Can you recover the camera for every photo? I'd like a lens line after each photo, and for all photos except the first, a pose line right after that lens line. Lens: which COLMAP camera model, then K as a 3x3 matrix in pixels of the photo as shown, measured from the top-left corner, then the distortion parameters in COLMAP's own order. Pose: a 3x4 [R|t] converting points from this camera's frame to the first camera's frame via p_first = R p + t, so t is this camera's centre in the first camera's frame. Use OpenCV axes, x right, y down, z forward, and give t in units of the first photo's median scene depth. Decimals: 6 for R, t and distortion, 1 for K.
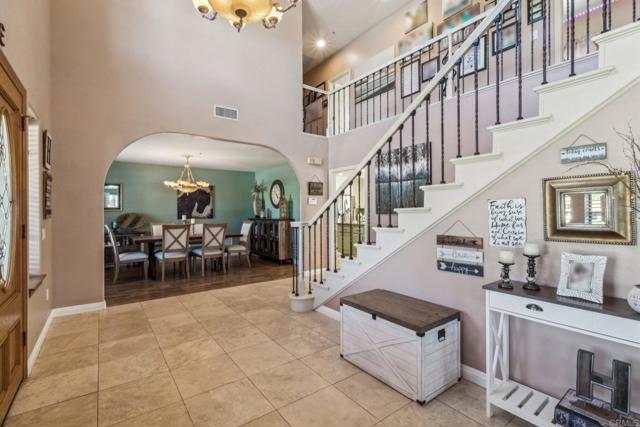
lens RADIAL K [[296.5, 0, 319.5], [0, 296.5, 210.4], [0, 0, 1]] dist [-0.002543, 0.001464]
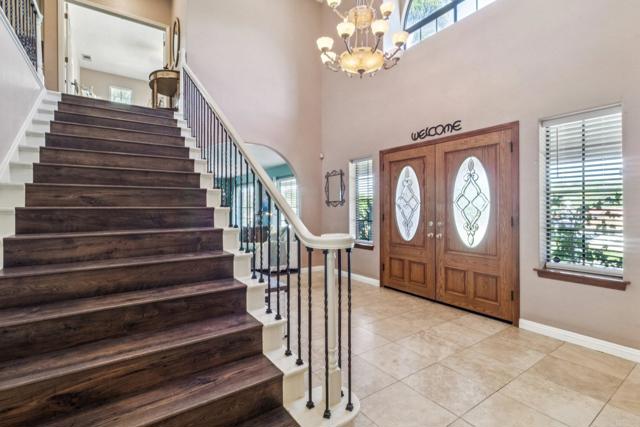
lens RADIAL K [[296.5, 0, 318.2], [0, 296.5, 209.4], [0, 0, 1]] dist [-0.002543, 0.001464]
pose [[-0.999402, 0.001105, 0.034569, -0.080855], [0.001270, 0.999988, 0.004770, 0.005104], [-0.034563, 0.004811, -0.999391, 1.919504]]
